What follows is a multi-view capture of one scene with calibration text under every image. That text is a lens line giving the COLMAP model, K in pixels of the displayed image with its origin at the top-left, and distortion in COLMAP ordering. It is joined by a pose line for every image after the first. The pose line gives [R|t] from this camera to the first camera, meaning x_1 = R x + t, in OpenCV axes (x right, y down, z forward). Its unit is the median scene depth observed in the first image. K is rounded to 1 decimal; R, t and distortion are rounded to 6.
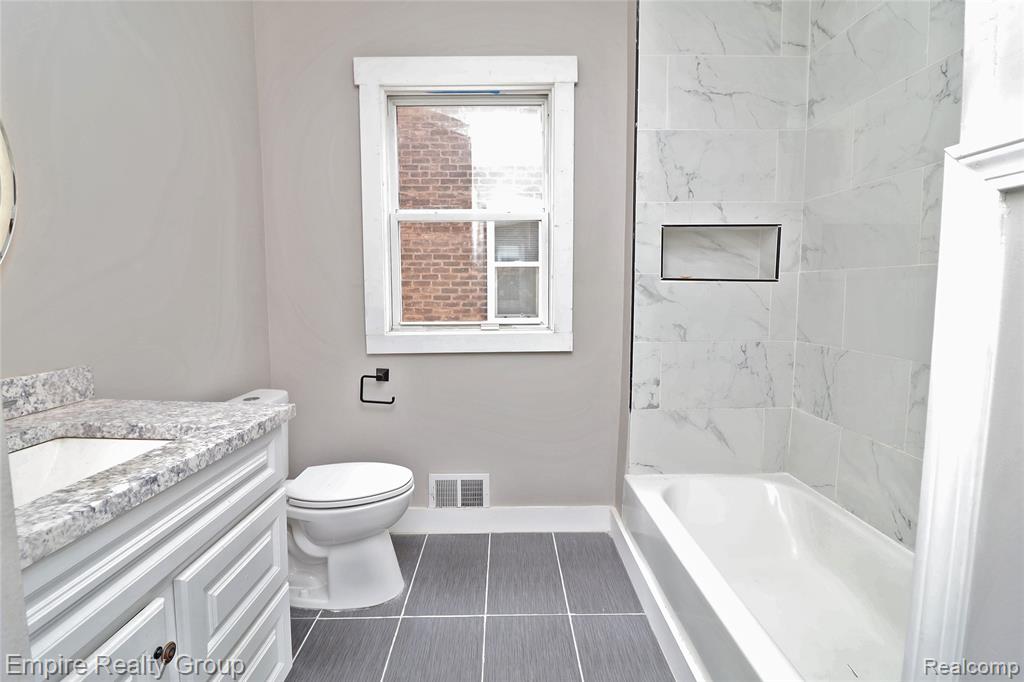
lens RADIAL K [[474.7, 0, 509.8], [0, 474.7, 339.1], [0, 0, 1]] dist [-0.012079, -0.001147]
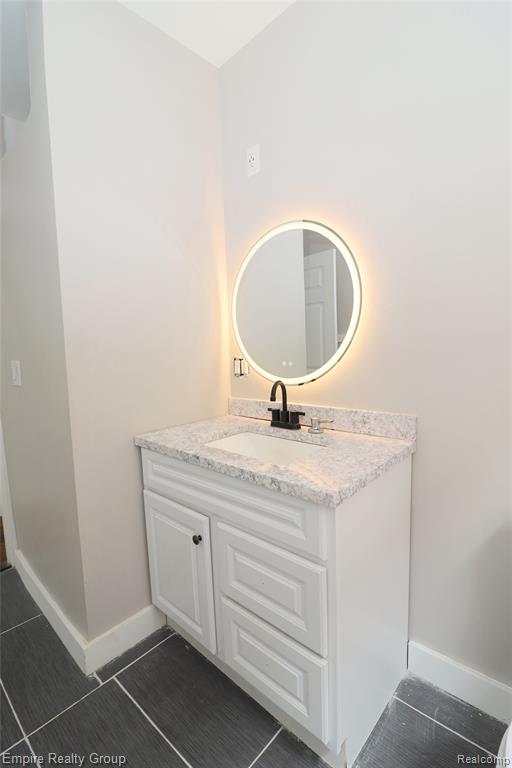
lens RADIAL K [[356.0, 0, 253.8], [0, 356.0, 384.4], [0, 0, 1]] dist [-0.012079, -0.001147]
pose [[-0.686407, 0.095228, -0.720955, 0.149238], [-0.031718, 0.986525, 0.160504, -0.222574], [0.726525, 0.133038, -0.674138, 1.692970]]
